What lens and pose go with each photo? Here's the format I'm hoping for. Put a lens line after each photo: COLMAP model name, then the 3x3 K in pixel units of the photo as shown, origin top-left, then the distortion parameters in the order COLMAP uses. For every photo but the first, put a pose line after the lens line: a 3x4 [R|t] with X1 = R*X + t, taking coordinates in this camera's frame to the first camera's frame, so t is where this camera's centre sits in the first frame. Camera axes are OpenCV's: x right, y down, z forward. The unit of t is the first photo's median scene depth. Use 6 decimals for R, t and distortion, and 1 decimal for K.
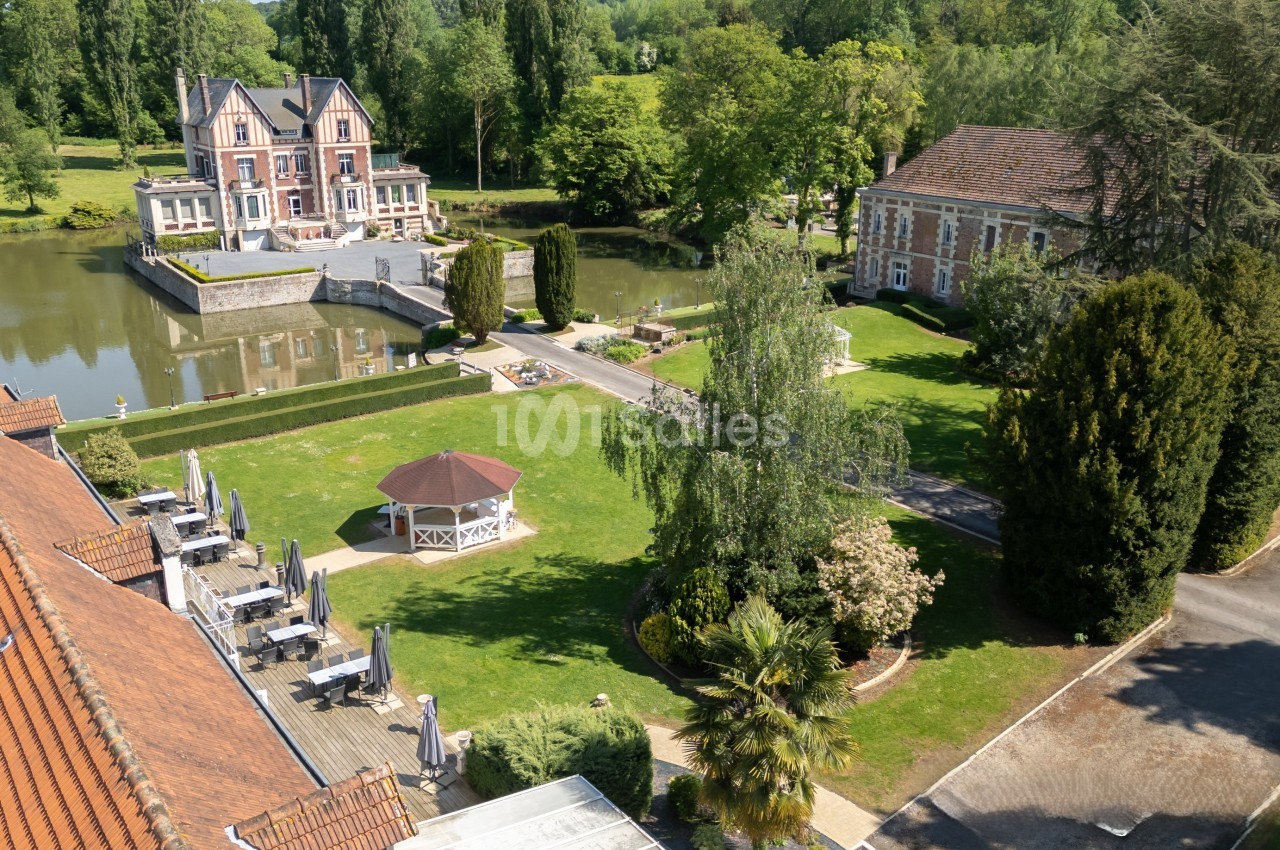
lens RADIAL K [[1066.0, 0, 636.8], [0, 1066.0, 436.4], [0, 0, 1]] dist [0.052692, -0.053944]
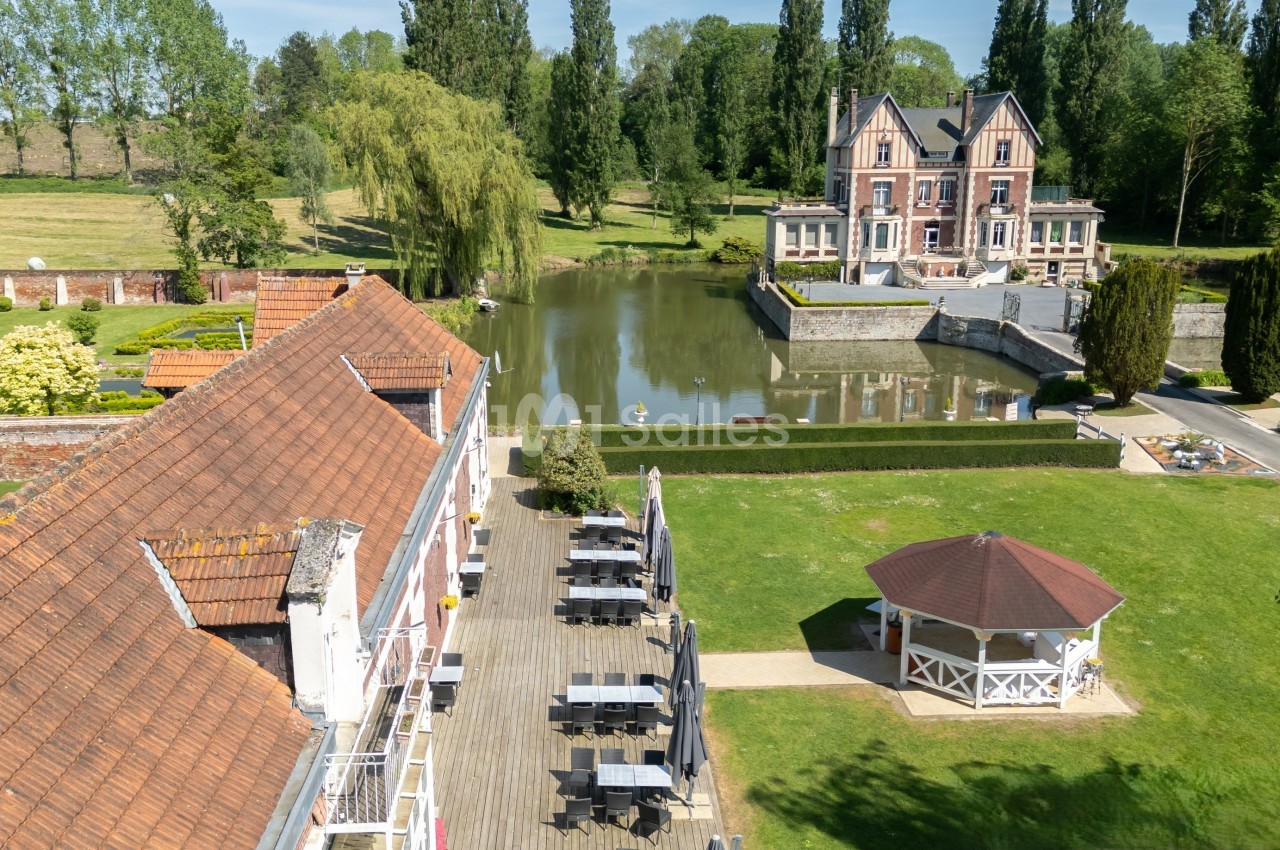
lens RADIAL K [[1066.0, 0, 636.8], [0, 1066.0, 436.4], [0, 0, 1]] dist [0.052692, -0.053944]
pose [[0.817464, 0.137579, -0.559307, -0.006399], [-0.180449, 0.983342, -0.021854, 0.004341], [0.546983, 0.118791, 0.828672, 0.179426]]
